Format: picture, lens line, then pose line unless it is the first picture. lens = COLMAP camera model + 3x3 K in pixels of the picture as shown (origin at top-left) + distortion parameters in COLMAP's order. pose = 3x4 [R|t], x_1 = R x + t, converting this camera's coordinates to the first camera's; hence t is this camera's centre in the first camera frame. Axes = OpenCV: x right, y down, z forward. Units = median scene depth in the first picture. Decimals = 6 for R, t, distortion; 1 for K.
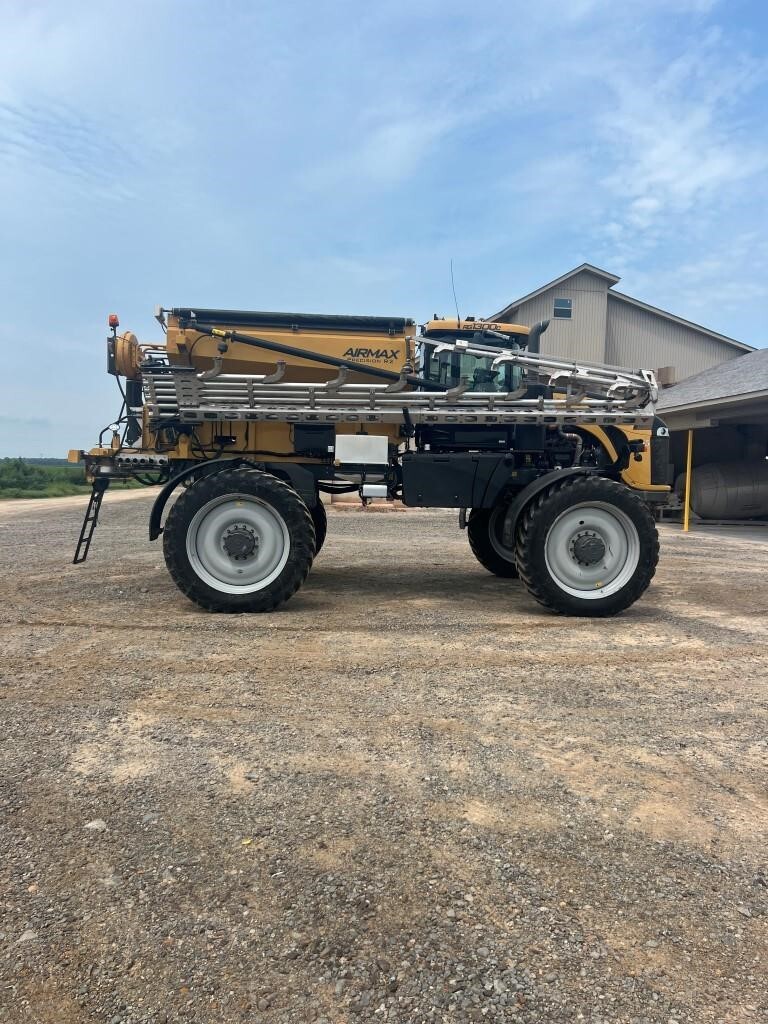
lens RADIAL K [[775.0, 0, 392.2], [0, 775.0, 515.0], [0, 0, 1]] dist [0.051748, -0.027259]
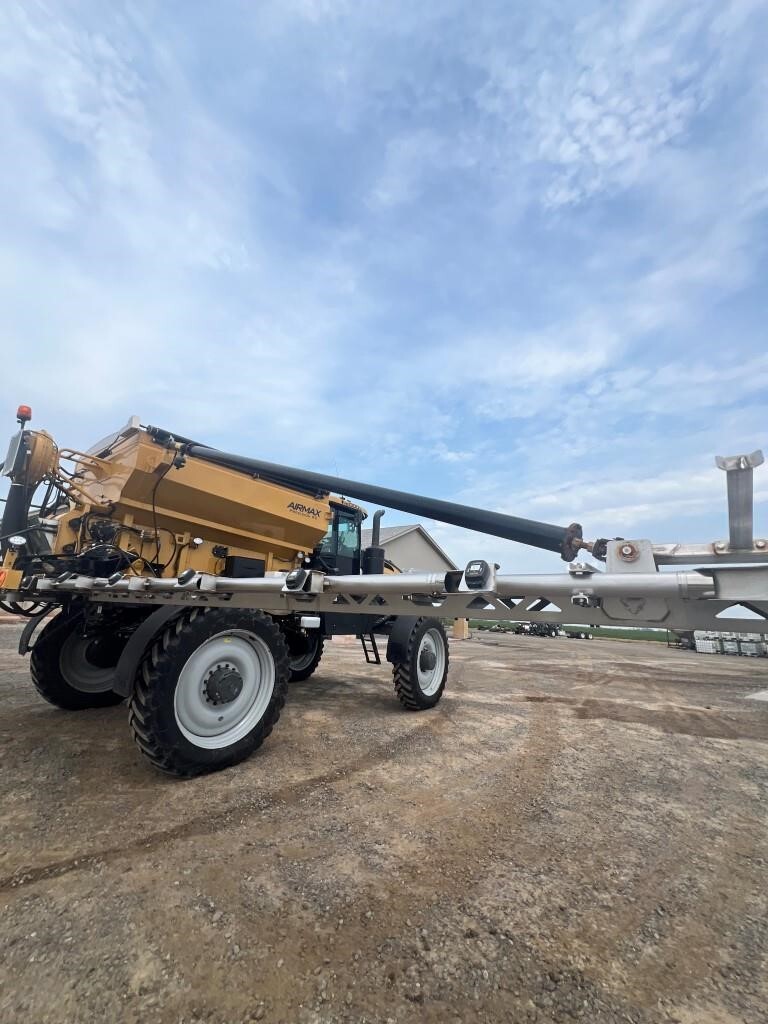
lens RADIAL K [[413.3, 0, 377.9], [0, 413.3, 512.5], [0, 0, 1]] dist [-0.001206, -0.000075]
pose [[0.659239, 0.181255, 0.729760, -0.460149], [0.008203, 0.968721, -0.248018, -0.037742], [-0.751888, 0.169490, 0.637132, 0.509125]]
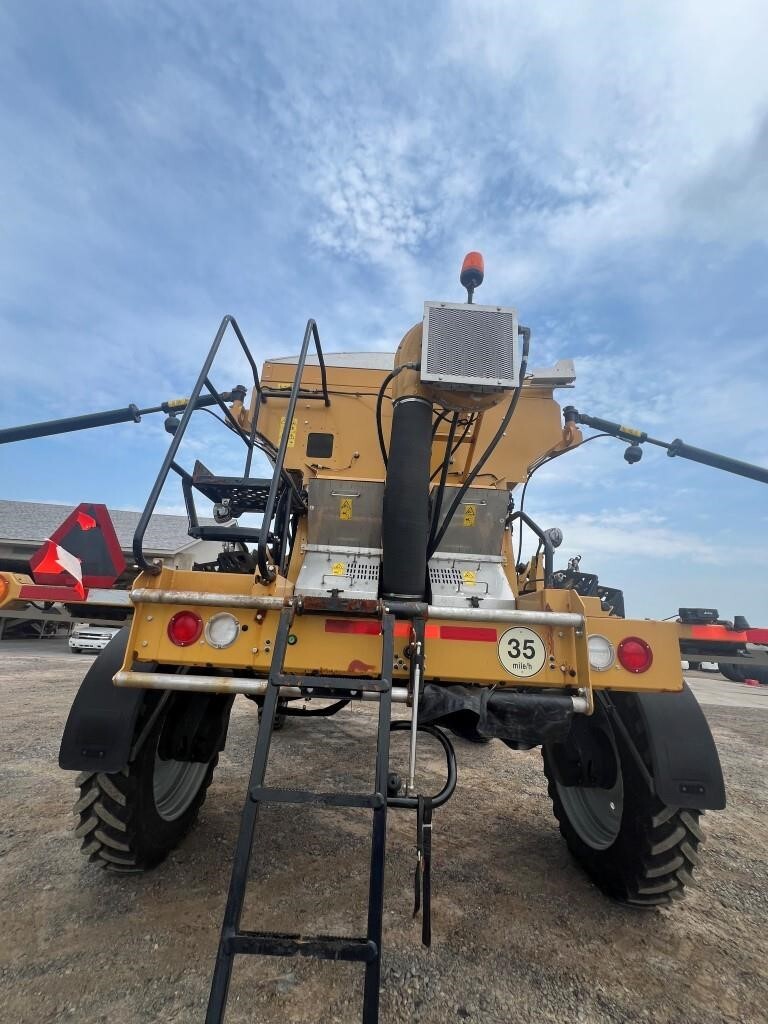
lens RADIAL K [[413.3, 0, 380.0], [0, 413.3, 511.2], [0, 0, 1]] dist [-0.001206, -0.000075]
pose [[0.035116, 0.251400, 0.967246, -0.601284], [-0.005859, 0.967878, -0.251351, -0.080843], [-0.999366, 0.003159, 0.035461, 1.167035]]
